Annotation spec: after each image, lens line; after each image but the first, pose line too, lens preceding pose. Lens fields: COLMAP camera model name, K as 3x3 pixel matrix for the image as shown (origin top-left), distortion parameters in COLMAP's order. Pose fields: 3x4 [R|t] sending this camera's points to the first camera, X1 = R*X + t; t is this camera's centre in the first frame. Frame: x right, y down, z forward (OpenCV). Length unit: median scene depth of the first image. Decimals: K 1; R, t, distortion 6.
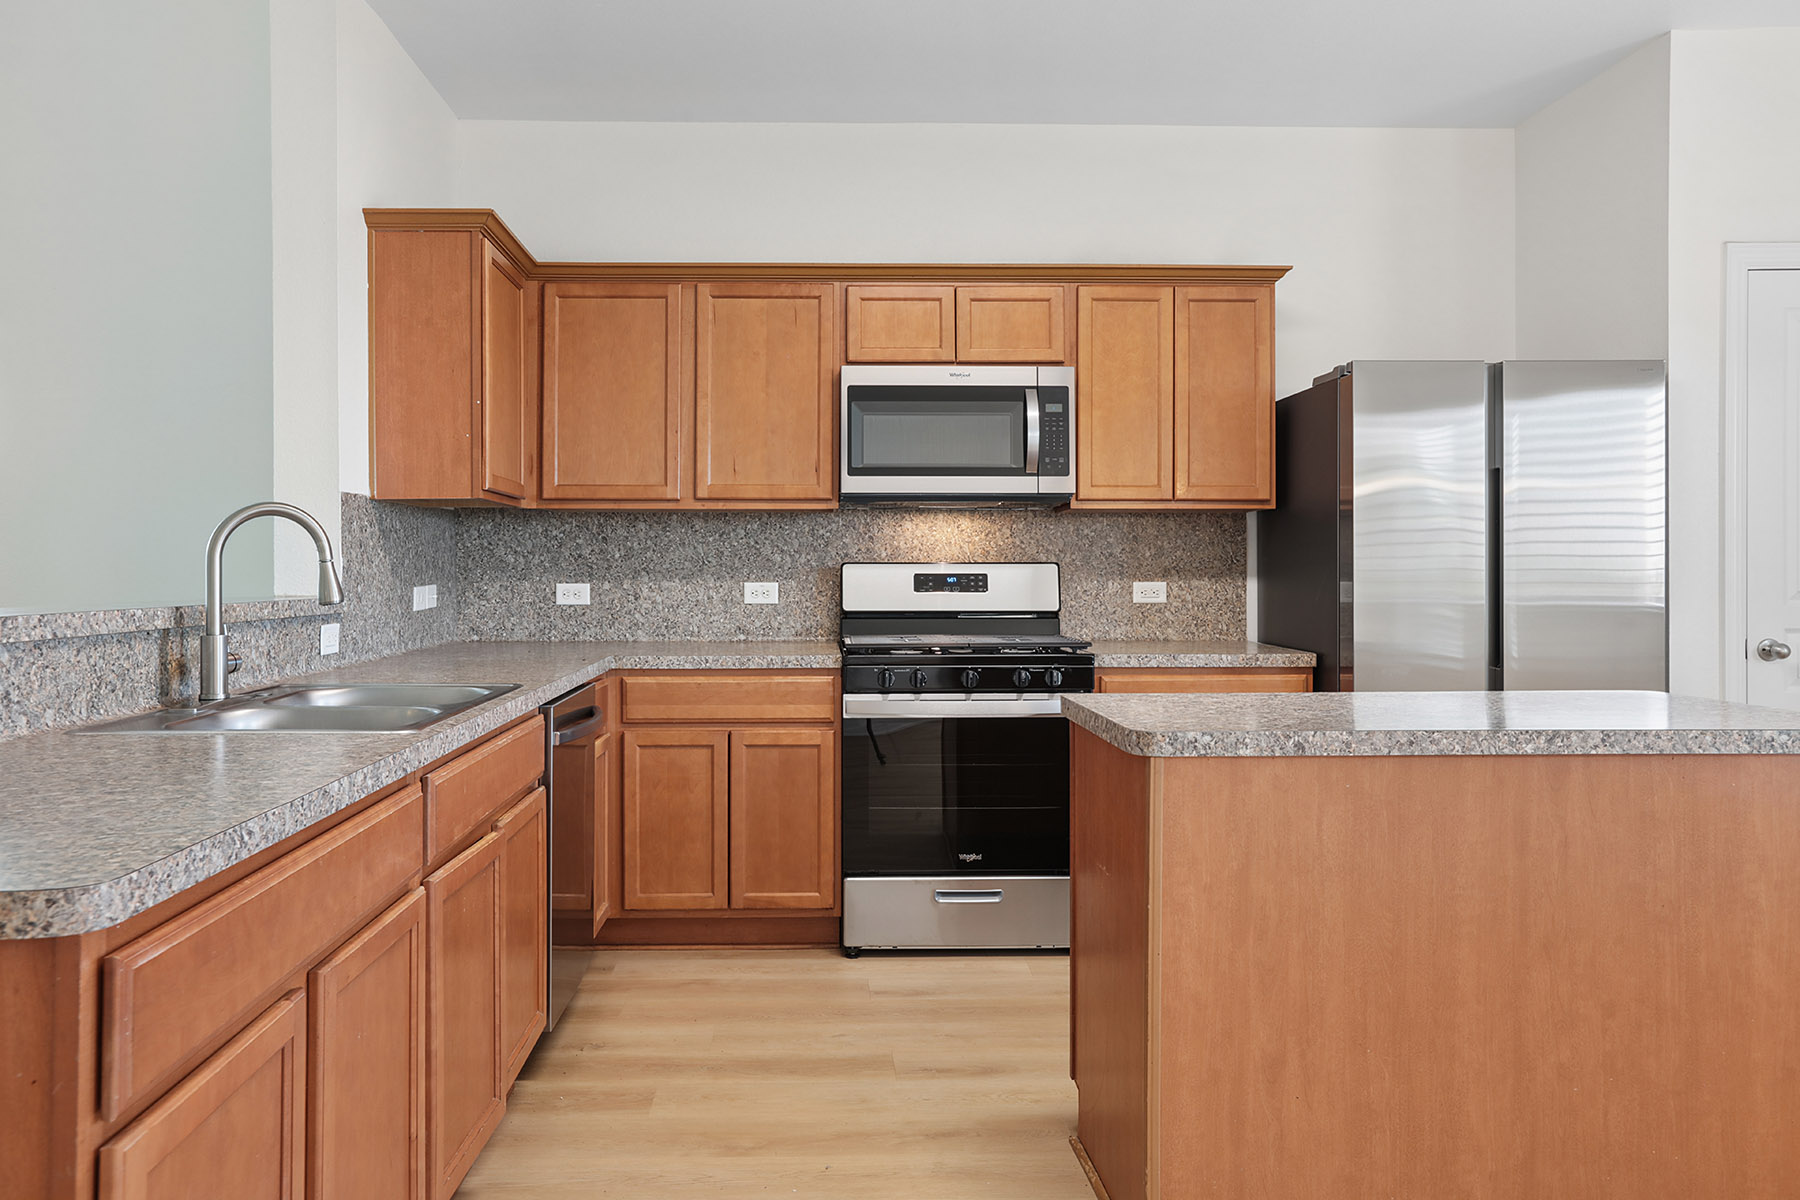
lens RADIAL K [[1304.6, 0, 900.0], [0, 1304.6, 581.0], [0, 0, 1]] dist [-0.005985, 0.022934]
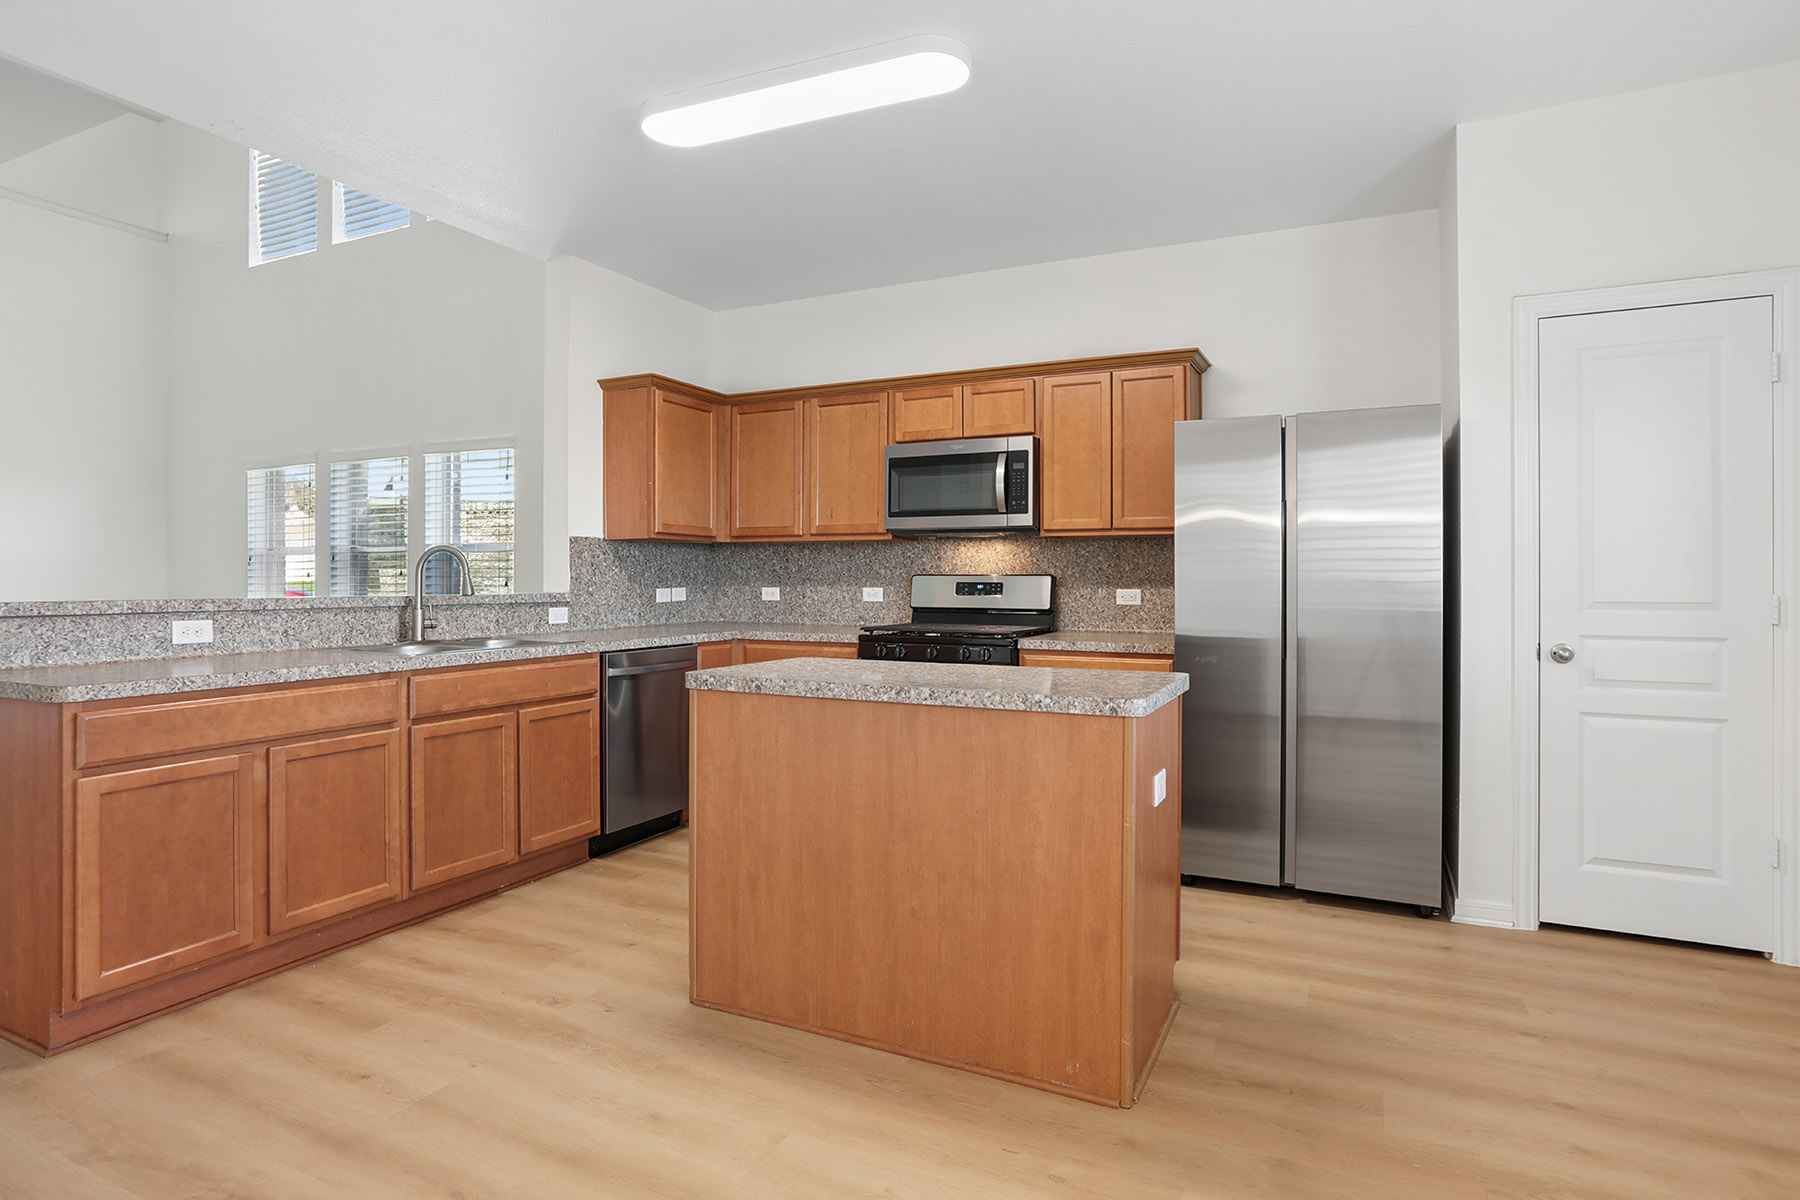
lens RADIAL K [[974.3, 0, 916.1], [0, 974.3, 603.5], [0, 0, 1]] dist [-0.042231, -0.000660]
pose [[0.886868, 0.014407, -0.461798, 0.538862], [-0.007153, 0.999822, 0.017453, -0.000591], [0.461967, -0.012176, 0.886814, 0.006667]]
